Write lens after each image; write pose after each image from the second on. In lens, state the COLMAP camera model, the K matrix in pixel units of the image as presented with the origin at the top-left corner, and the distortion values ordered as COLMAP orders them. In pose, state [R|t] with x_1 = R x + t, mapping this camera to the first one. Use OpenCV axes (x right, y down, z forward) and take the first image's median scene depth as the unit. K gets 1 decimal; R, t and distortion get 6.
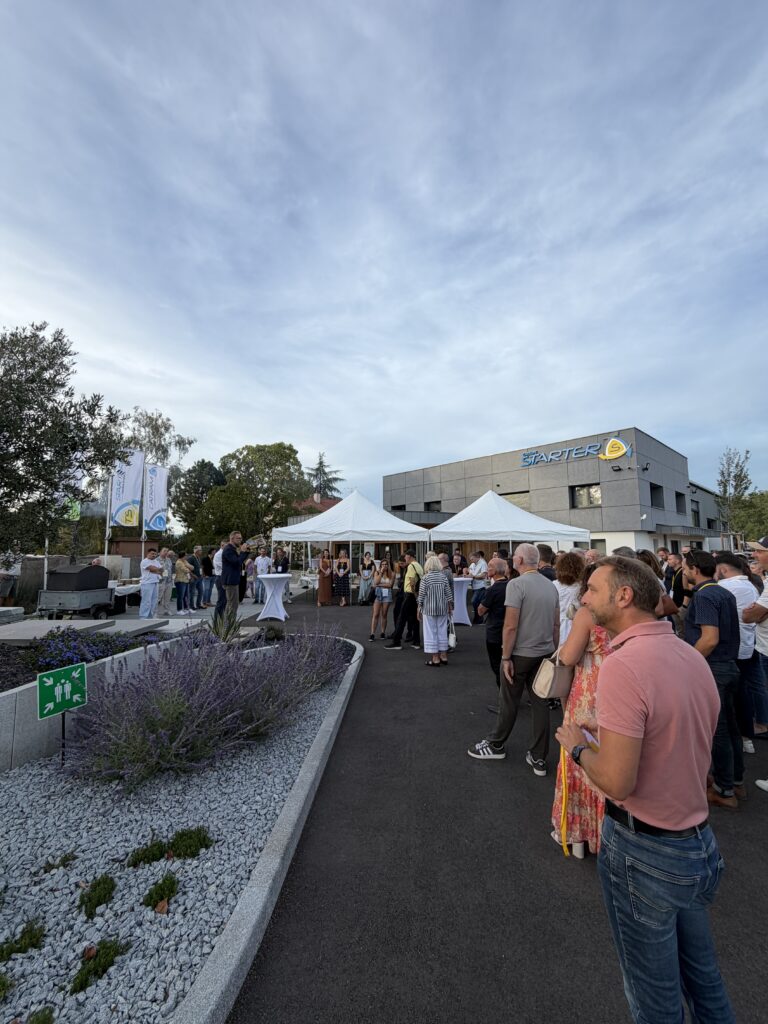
lens RADIAL K [[410.5, 0, 383.5], [0, 410.5, 515.3], [0, 0, 1]] dist [0.008766, 0.000206]
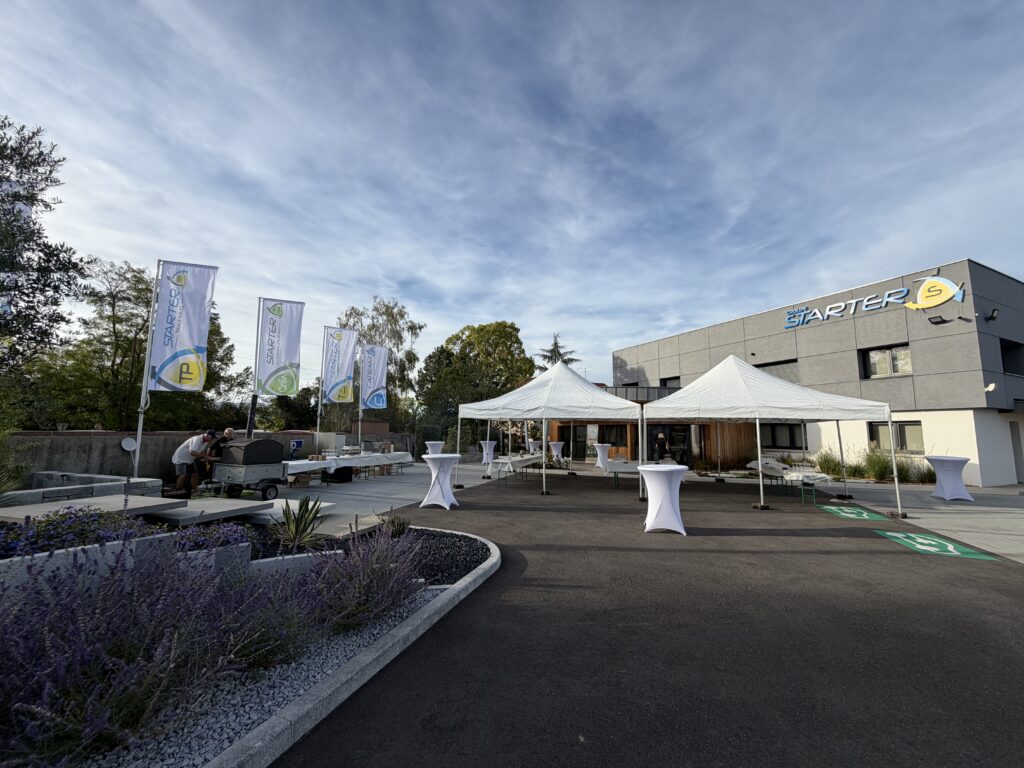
lens RADIAL K [[410.5, 0, 508.5], [0, 410.5, 386.4], [0, 0, 1]] dist [0.008766, 0.000206]
pose [[0.957497, -0.019319, -0.287796, 0.057858], [0.010053, 0.999383, -0.033640, 0.015131], [0.288268, 0.029317, 0.957101, 0.100091]]
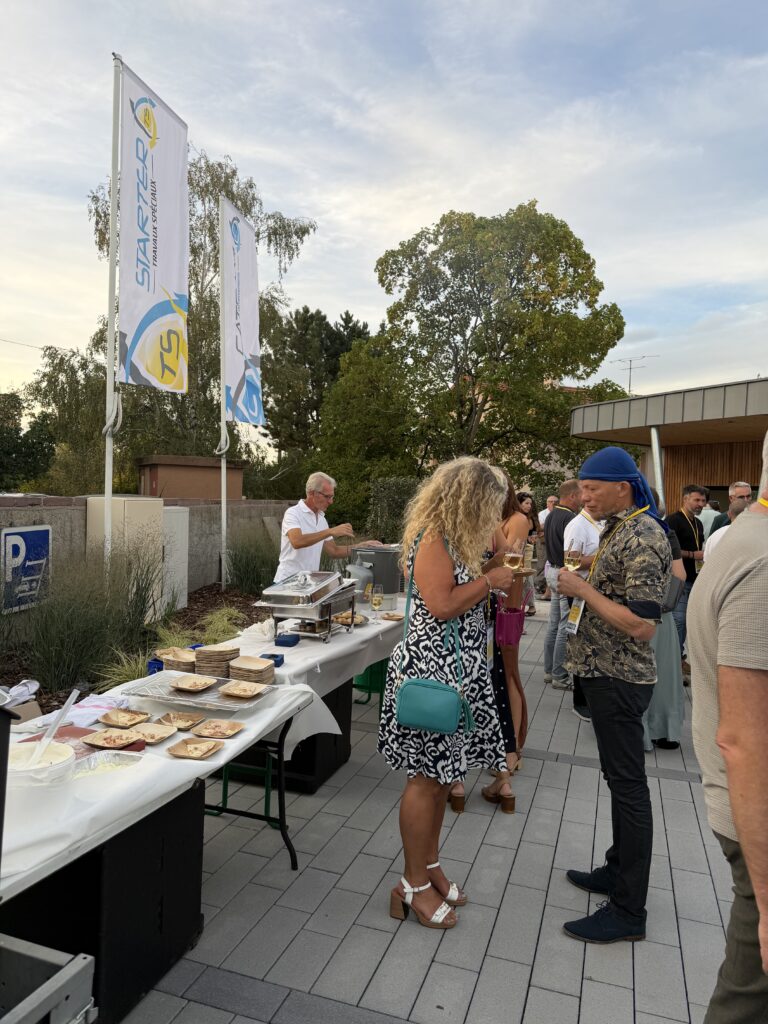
lens RADIAL K [[724.2, 0, 384.0], [0, 724.2, 512.0], [0, 0, 1]] dist [0.092065, -0.095089]
pose [[0.963488, 0.033923, -0.265593, -0.259420], [-0.008489, 0.995313, 0.096331, 0.045790], [0.267616, -0.090559, 0.959261, 0.405744]]
